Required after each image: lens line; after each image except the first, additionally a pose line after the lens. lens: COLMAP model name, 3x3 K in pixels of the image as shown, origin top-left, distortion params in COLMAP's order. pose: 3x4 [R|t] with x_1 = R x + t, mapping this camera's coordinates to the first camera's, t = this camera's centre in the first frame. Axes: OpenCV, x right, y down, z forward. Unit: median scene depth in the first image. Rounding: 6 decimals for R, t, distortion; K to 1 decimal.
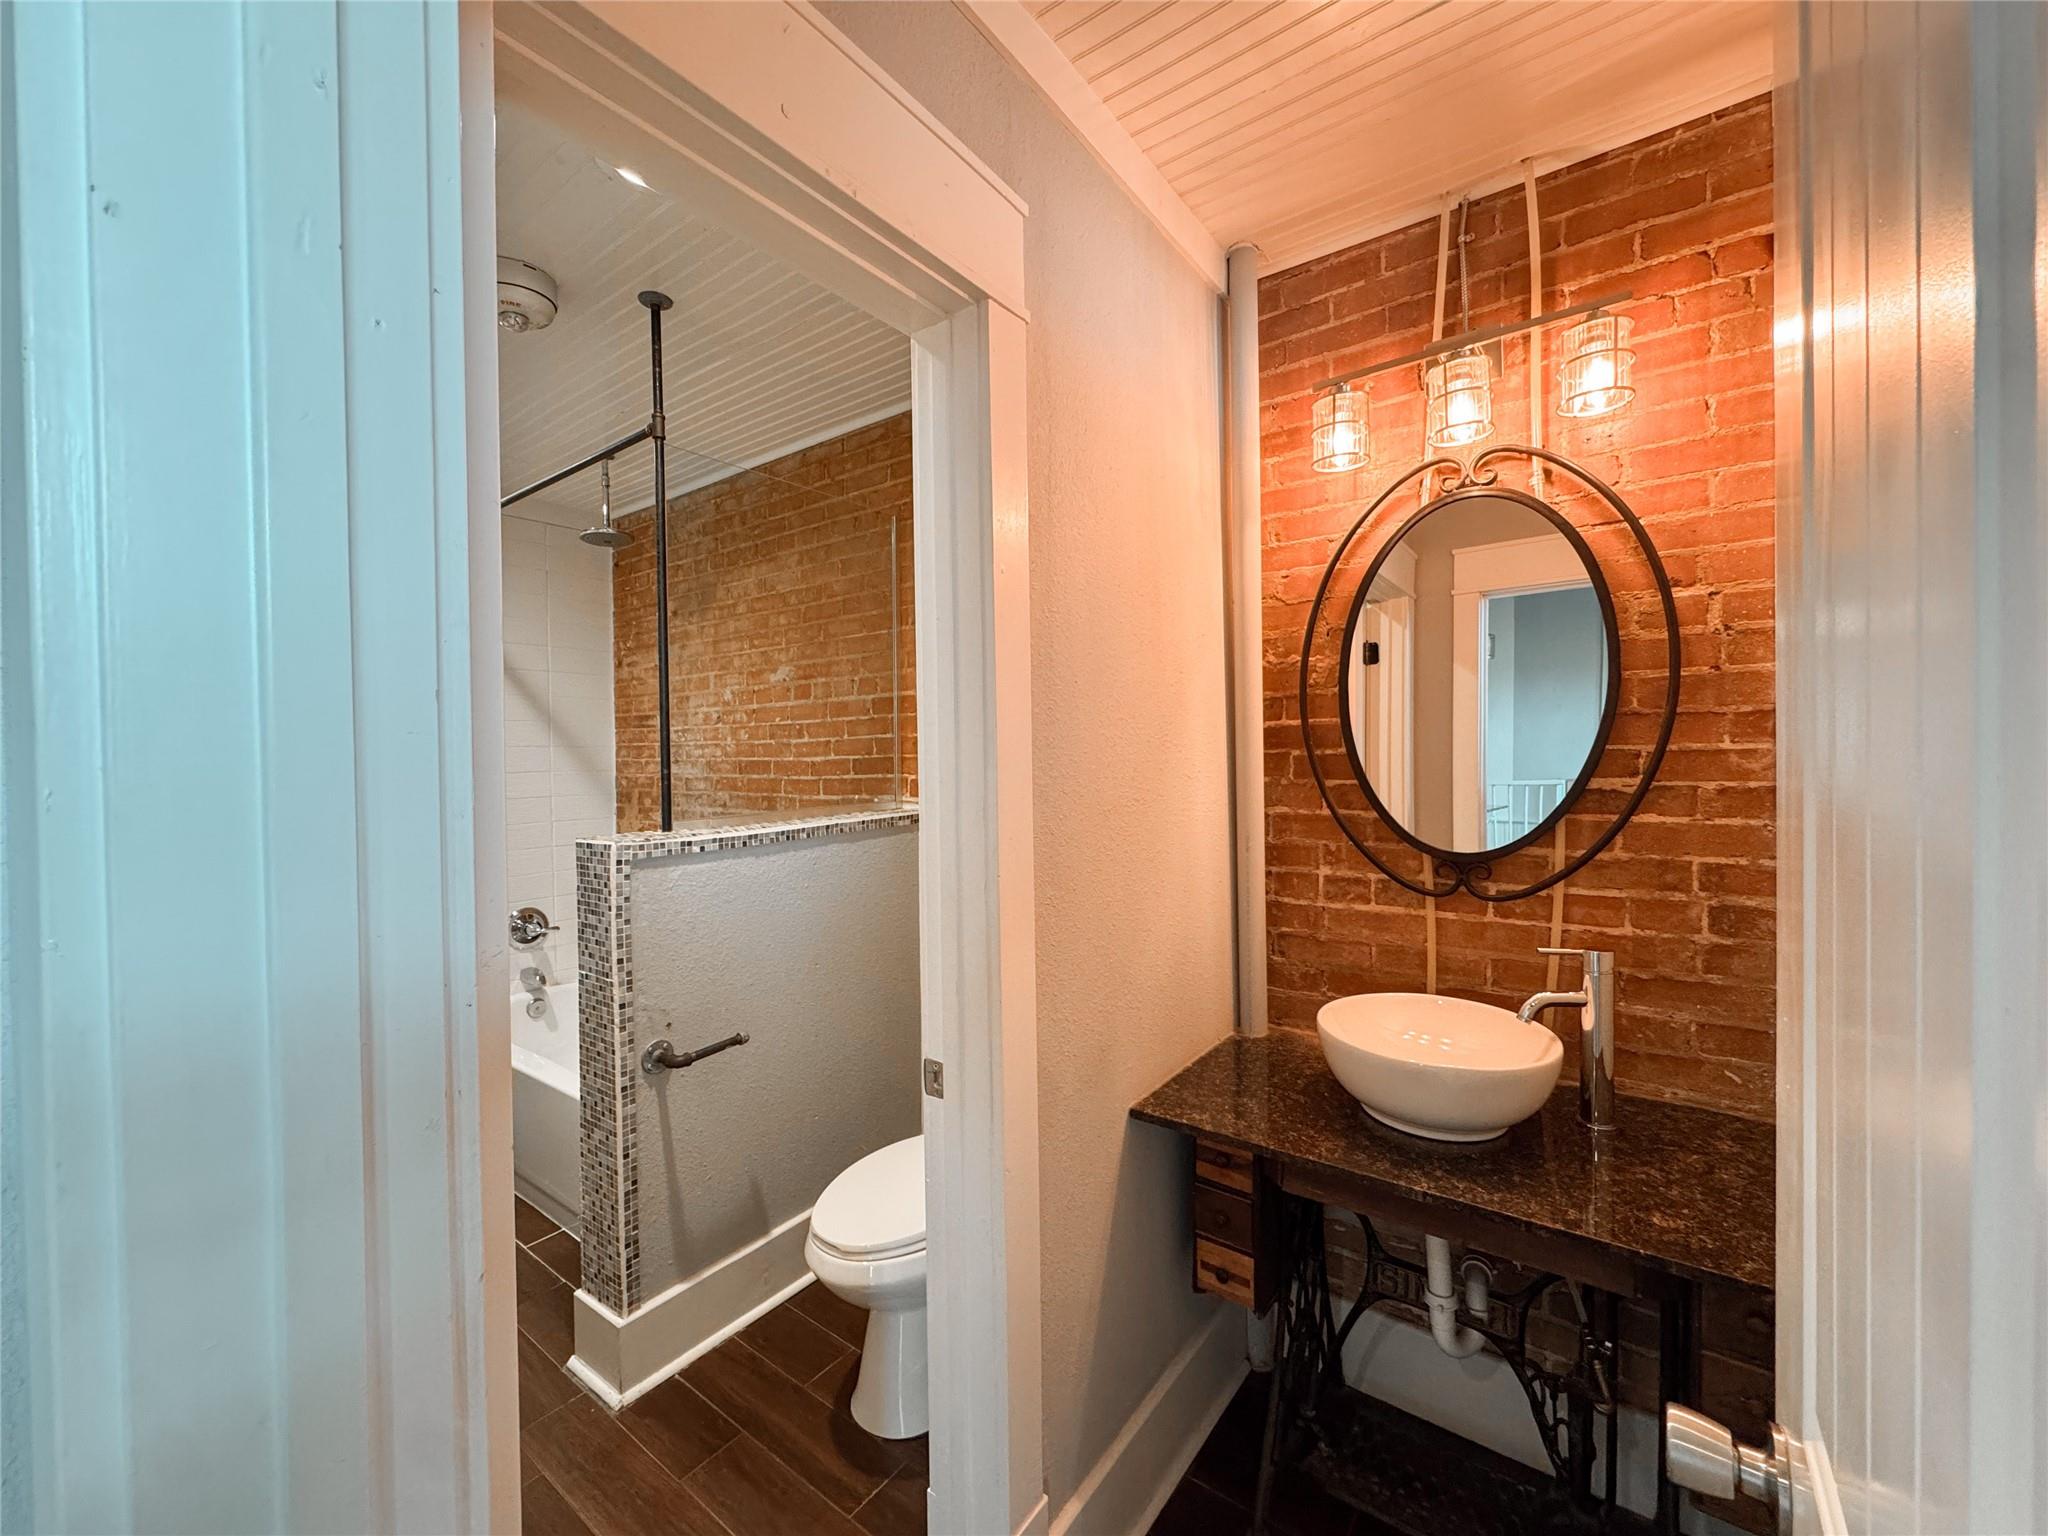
lens RADIAL K [[816.1, 0, 1020.3], [0, 816.1, 768.2], [0, 0, 1]] dist [-0.004293, 0.000370]
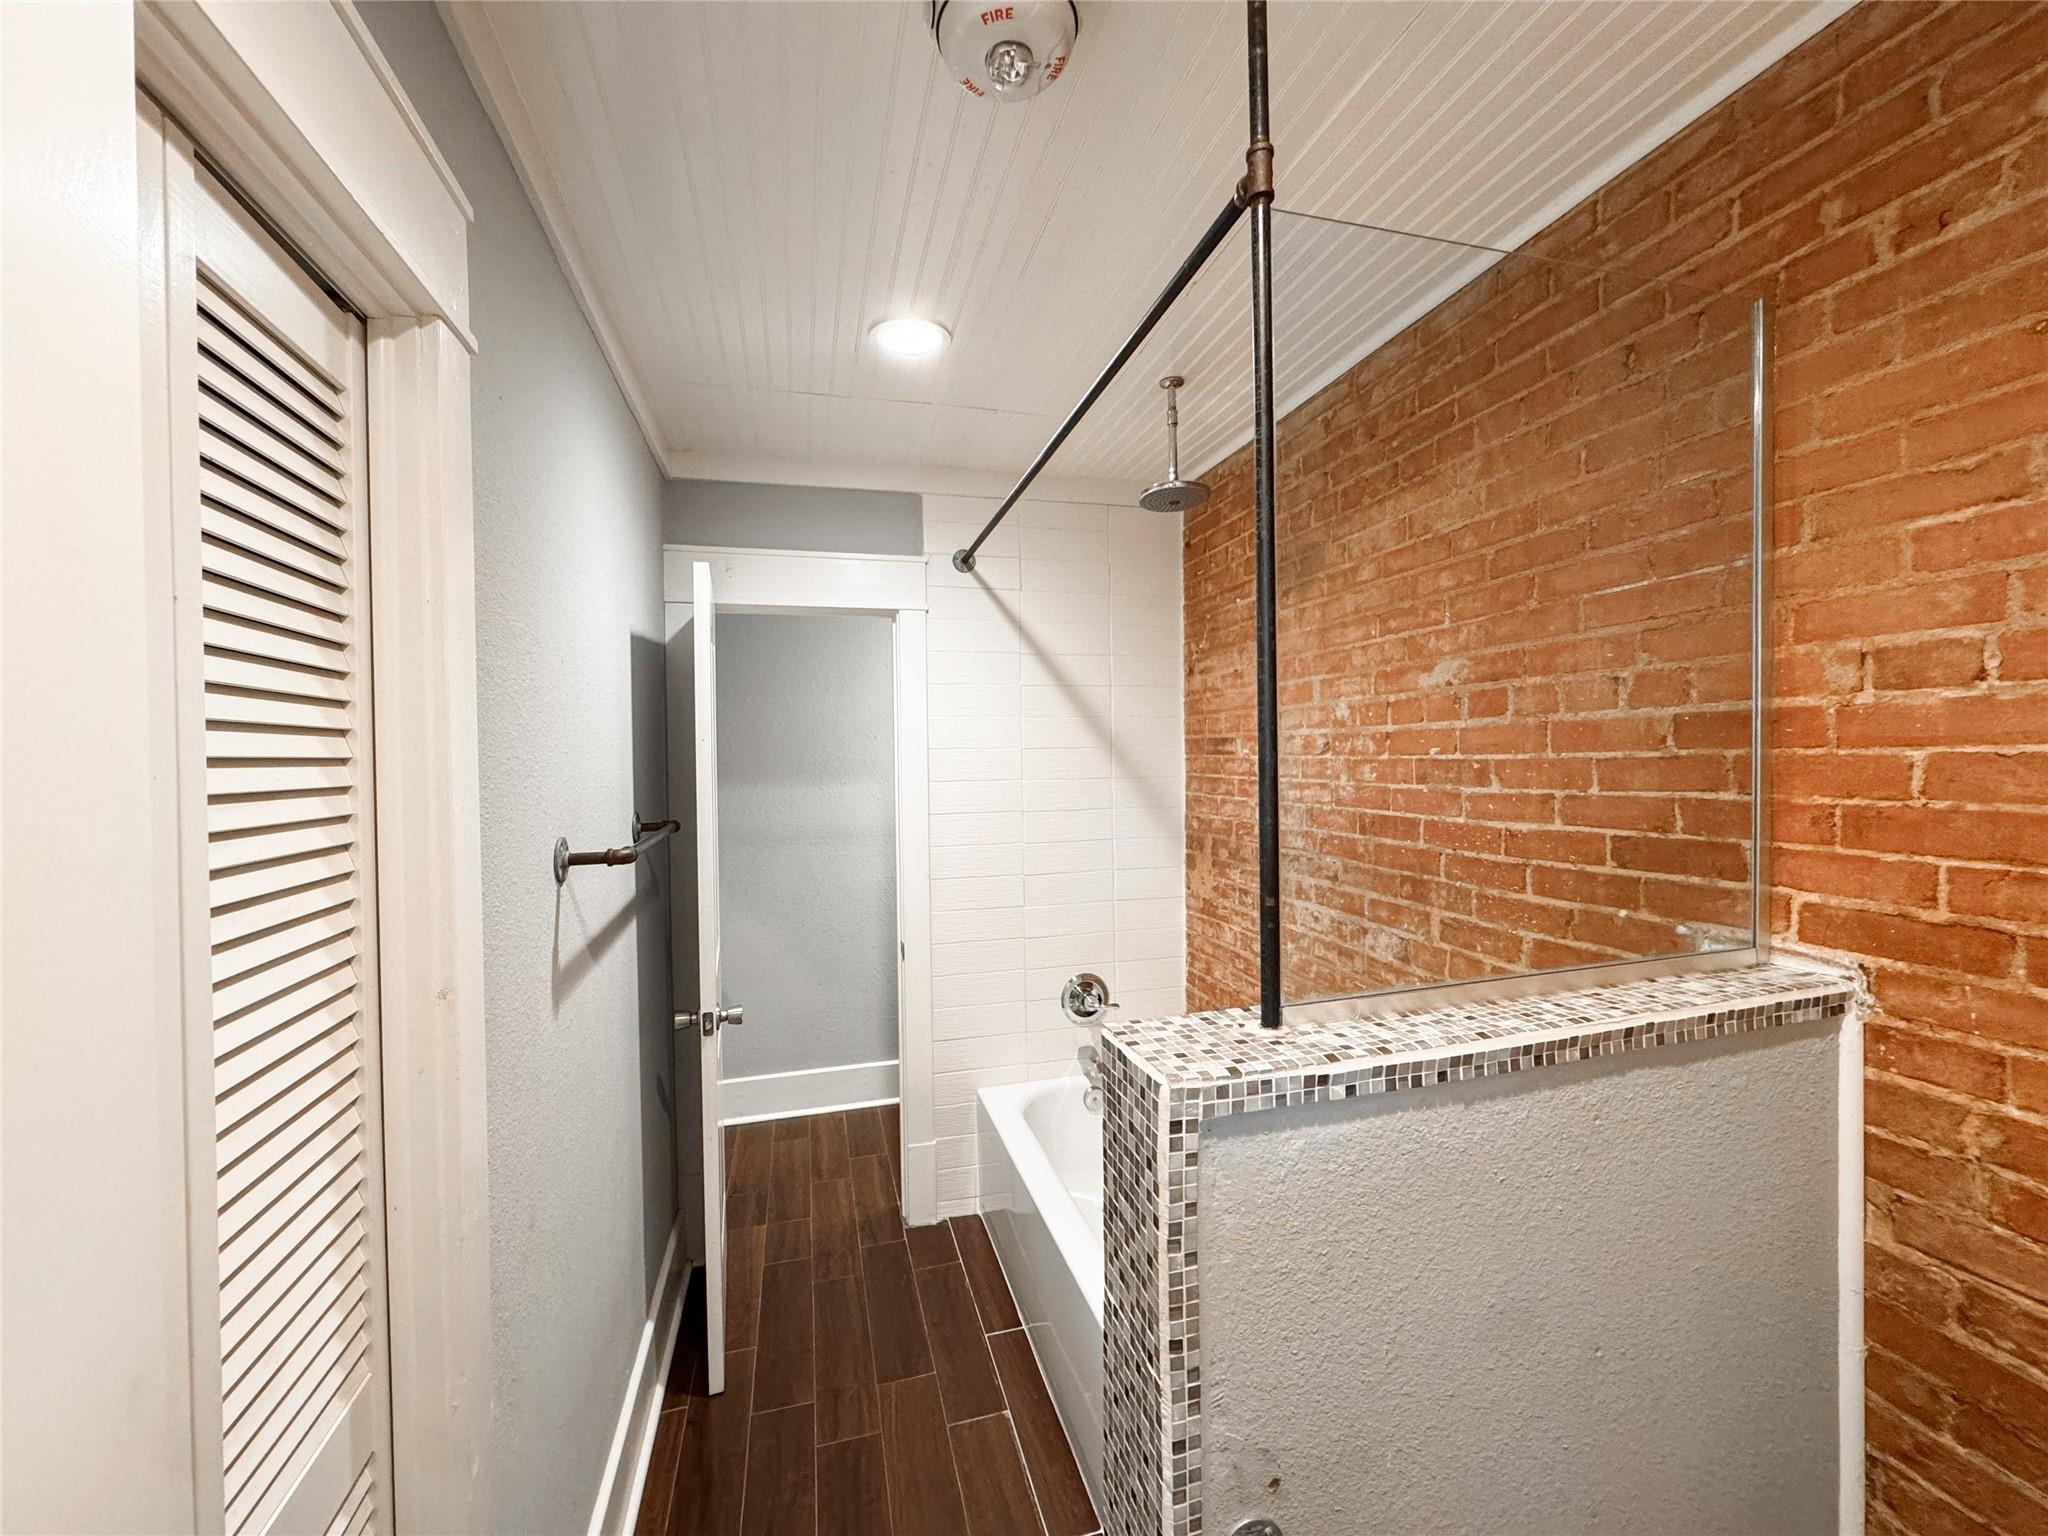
lens RADIAL K [[816.1, 0, 1023.1], [0, 816.1, 766.2], [0, 0, 1]] dist [-0.004293, 0.000370]
pose [[0.787504, 0.008544, -0.616250, -0.174164], [-0.006094, 0.999963, 0.006076, -0.052220], [0.616279, -0.001030, 0.787527, 0.365832]]
